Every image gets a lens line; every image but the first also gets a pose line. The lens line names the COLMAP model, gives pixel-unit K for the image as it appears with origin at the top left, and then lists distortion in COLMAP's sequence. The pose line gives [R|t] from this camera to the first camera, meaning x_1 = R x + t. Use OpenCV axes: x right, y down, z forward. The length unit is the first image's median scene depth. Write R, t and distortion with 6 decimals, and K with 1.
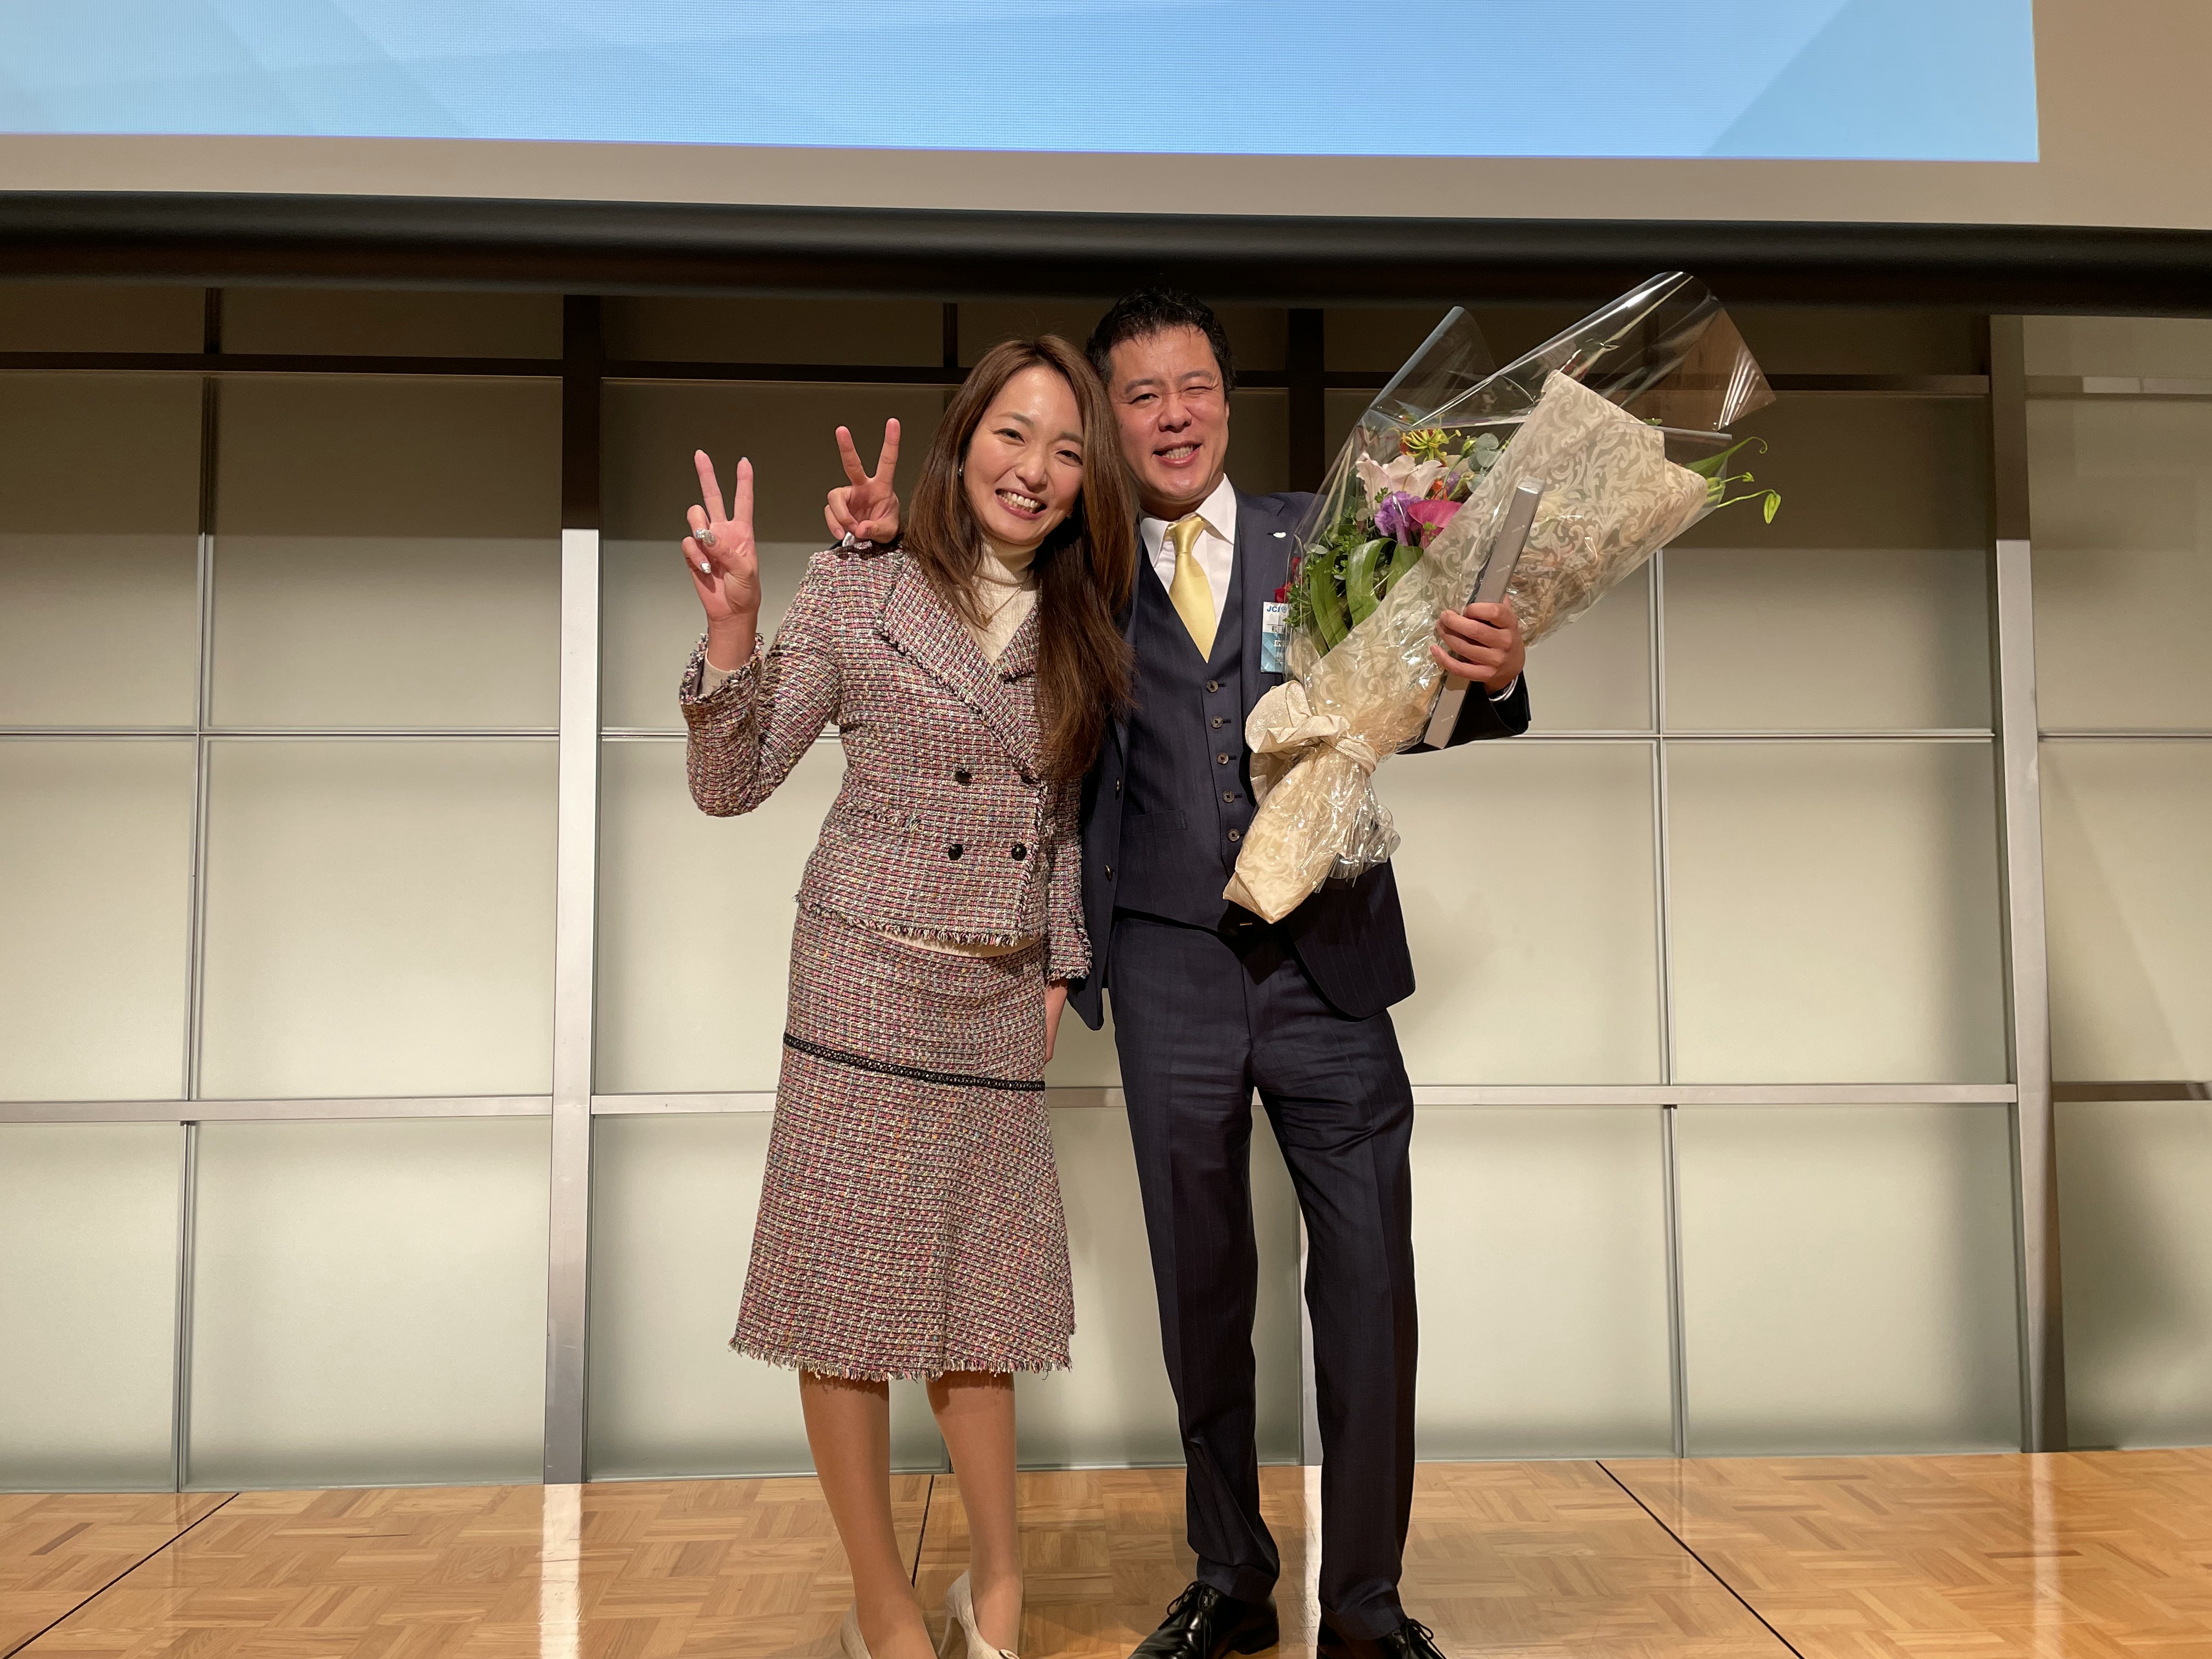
lens RADIAL K [[1642.3, 0, 1111.6], [0, 1642.3, 823.6], [0, 0, 1]] dist [0.049562, -0.080568]
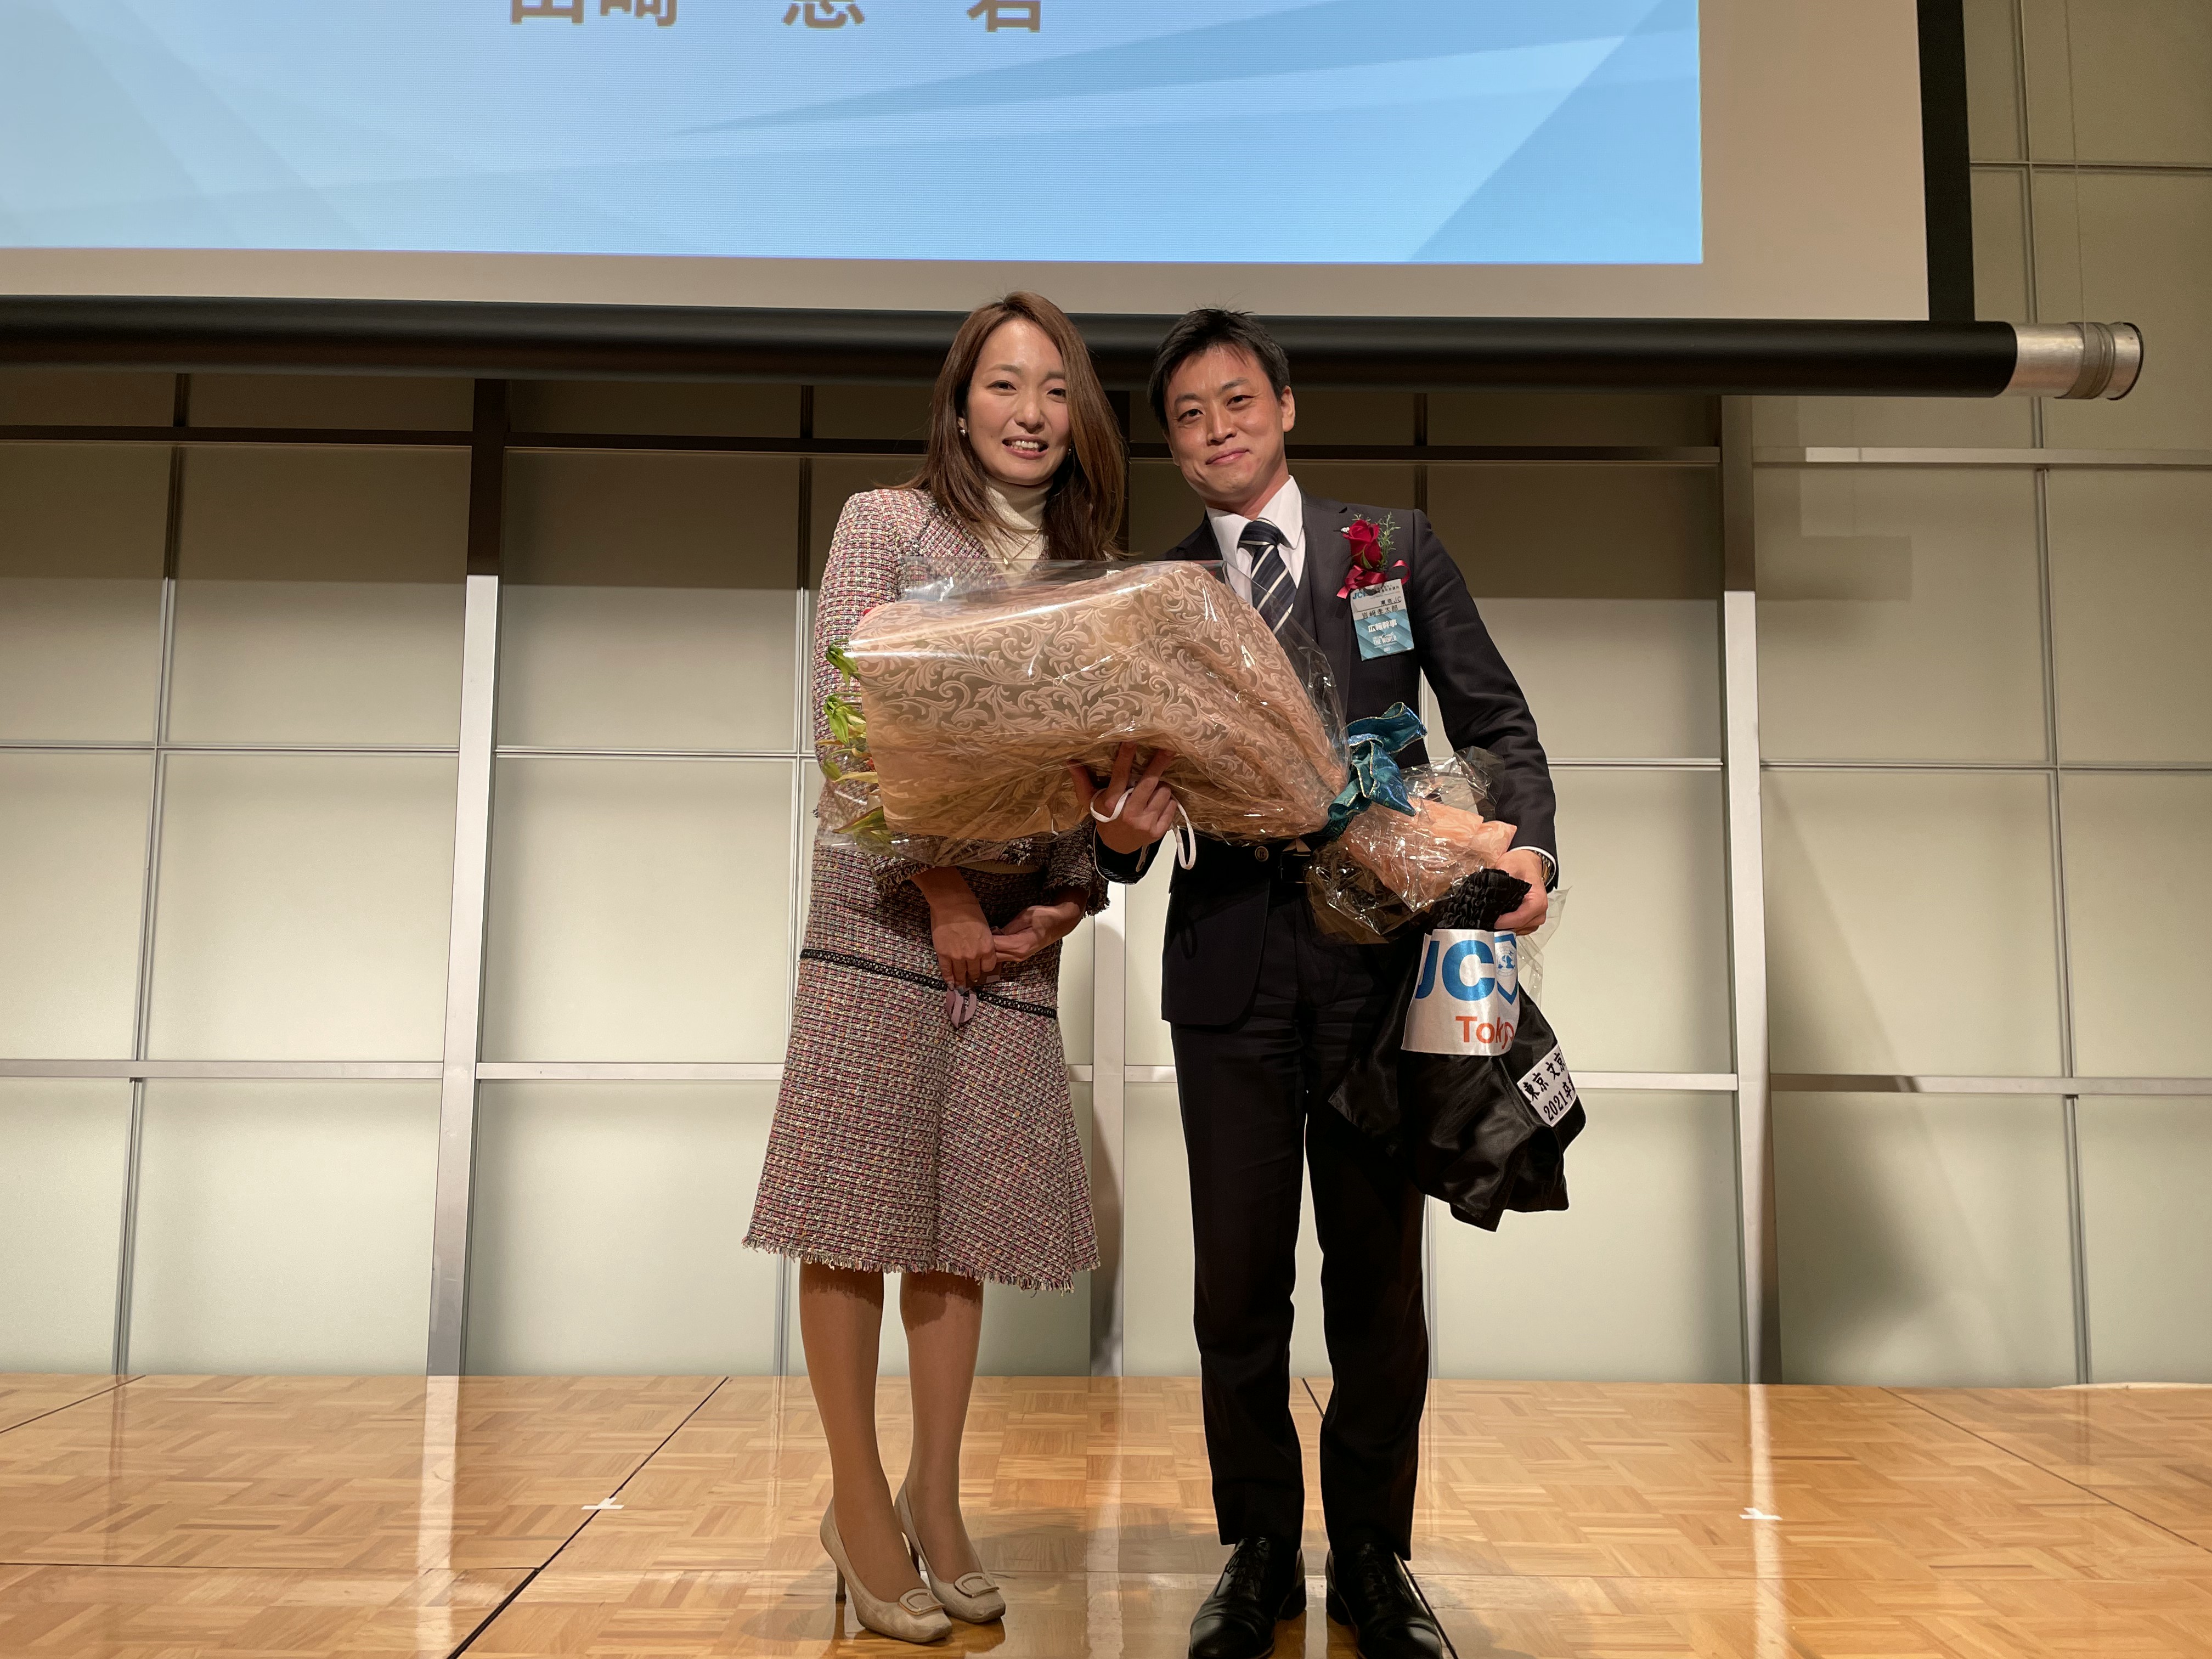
lens RADIAL K [[1642.3, 0, 1115.8], [0, 1642.3, 835.4], [0, 0, 1]] dist [0.049562, -0.080568]
pose [[0.999263, 0.009802, -0.037105, 0.170248], [-0.011184, 0.999245, -0.037214, 0.043503], [0.036712, 0.037602, 0.998618, -0.142308]]
